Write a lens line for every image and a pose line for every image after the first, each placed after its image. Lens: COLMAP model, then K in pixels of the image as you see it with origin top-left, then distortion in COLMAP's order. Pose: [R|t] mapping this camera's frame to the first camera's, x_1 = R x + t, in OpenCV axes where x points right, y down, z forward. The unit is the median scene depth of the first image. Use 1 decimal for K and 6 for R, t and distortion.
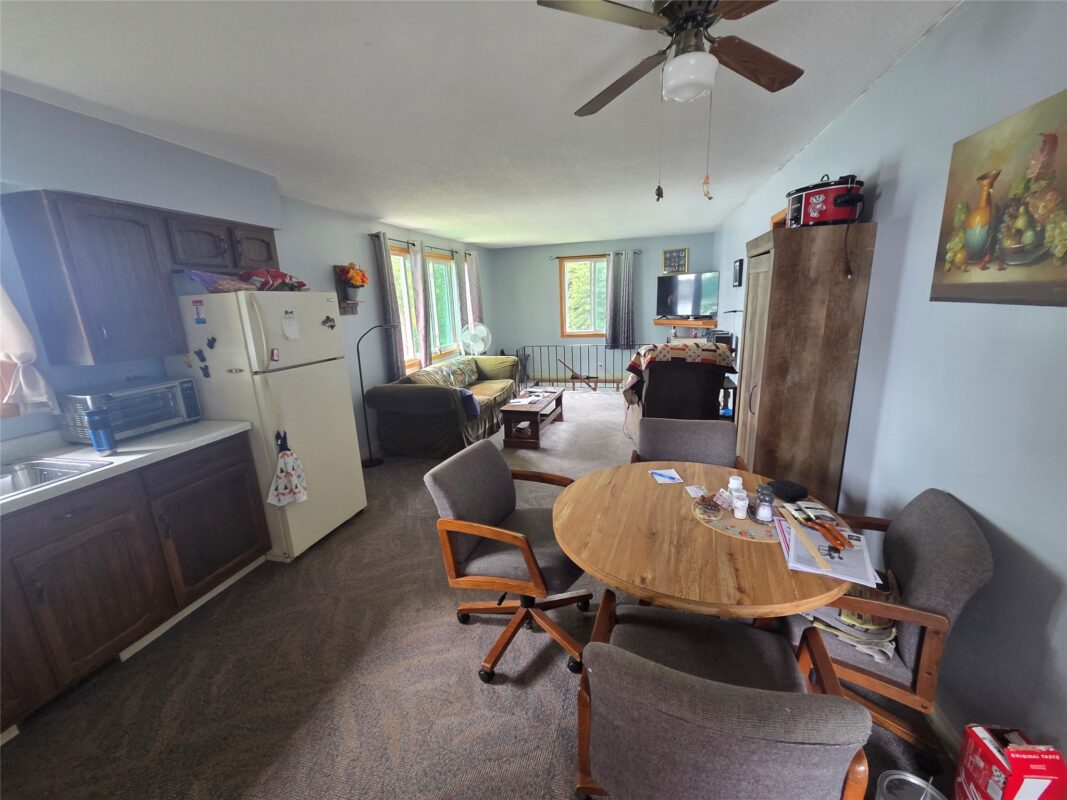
lens RADIAL K [[436.1, 0, 530.2], [0, 436.1, 404.4], [0, 0, 1]] dist [0.004213, -0.000962]
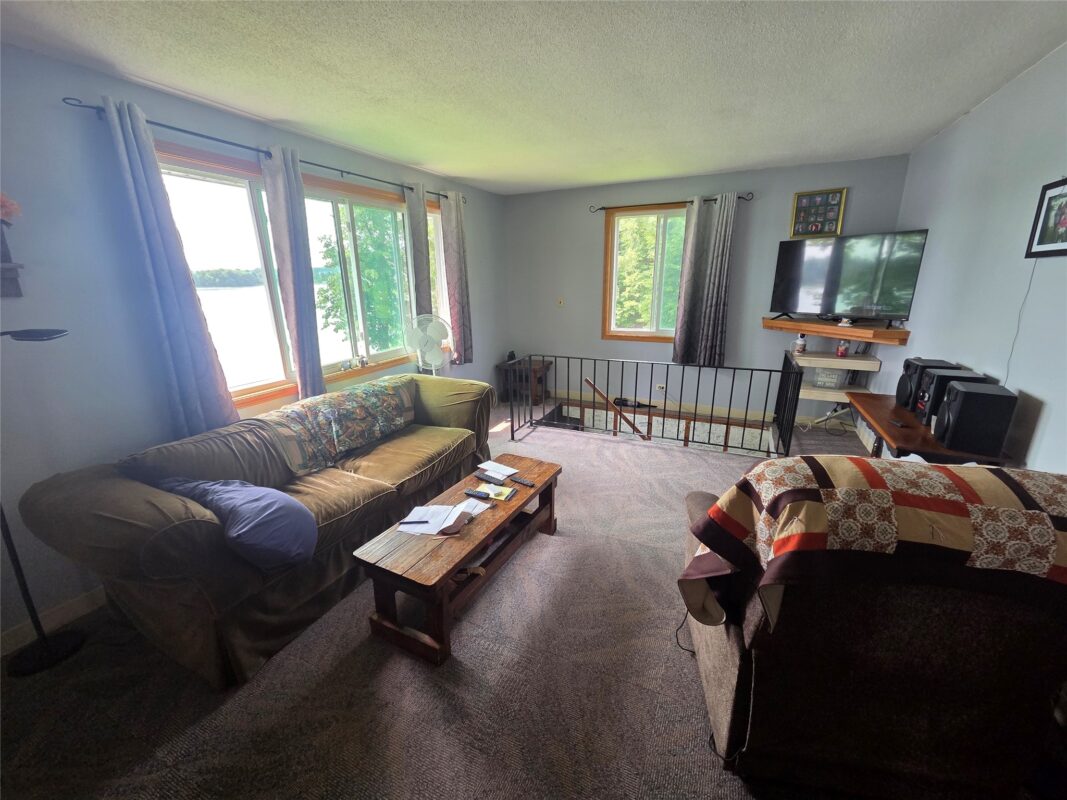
lens RADIAL K [[436.1, 0, 528.4], [0, 436.1, 402.6], [0, 0, 1]] dist [0.004213, -0.000962]
pose [[0.983319, 0.077493, -0.164557, 0.087095], [-0.070077, 0.996267, 0.050410, -0.096534], [0.167849, -0.038038, 0.985079, 0.398486]]
